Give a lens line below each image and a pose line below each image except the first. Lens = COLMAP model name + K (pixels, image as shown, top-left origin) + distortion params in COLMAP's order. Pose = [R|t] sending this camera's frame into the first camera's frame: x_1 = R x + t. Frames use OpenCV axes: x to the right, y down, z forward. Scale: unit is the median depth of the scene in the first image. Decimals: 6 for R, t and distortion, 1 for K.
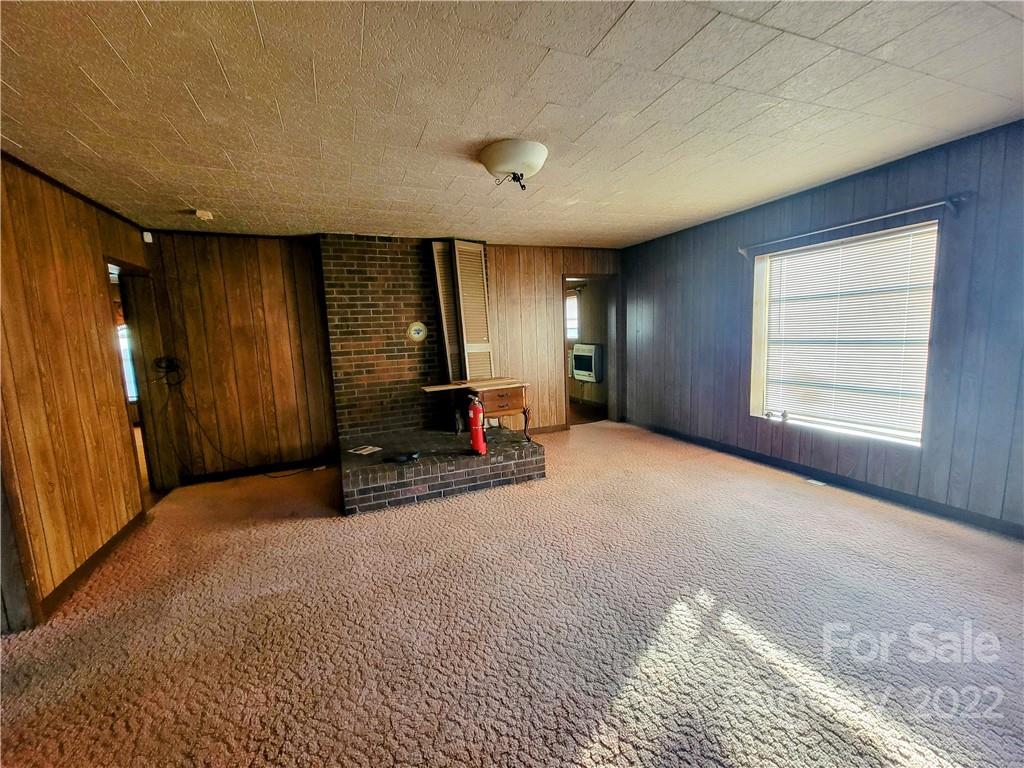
lens RADIAL K [[416.9, 0, 518.4], [0, 416.9, 385.4], [0, 0, 1]] dist [0.000136, 0.000000]
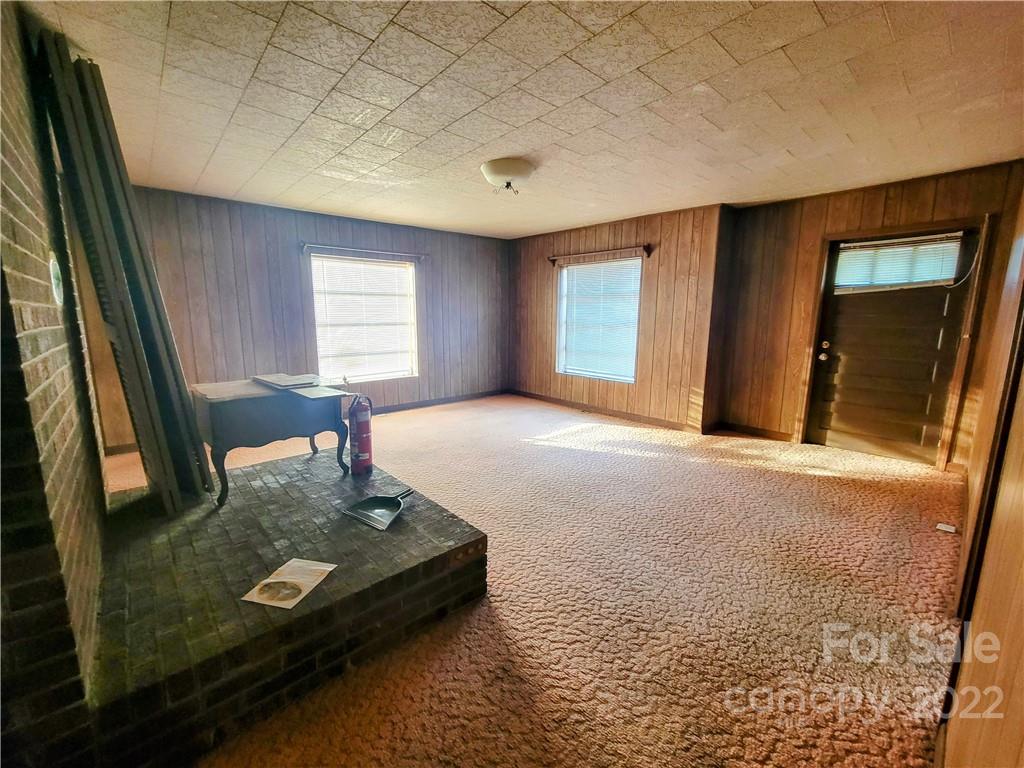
lens RADIAL K [[416.9, 0, 516.7], [0, 416.9, 384.9], [0, 0, 1]] dist [0.000136, 0.000000]
pose [[-0.332419, -0.126282, 0.934639, -0.977431], [0.120134, 0.977253, 0.174767, -0.096165], [-0.935449, 0.170378, -0.309687, 1.083820]]
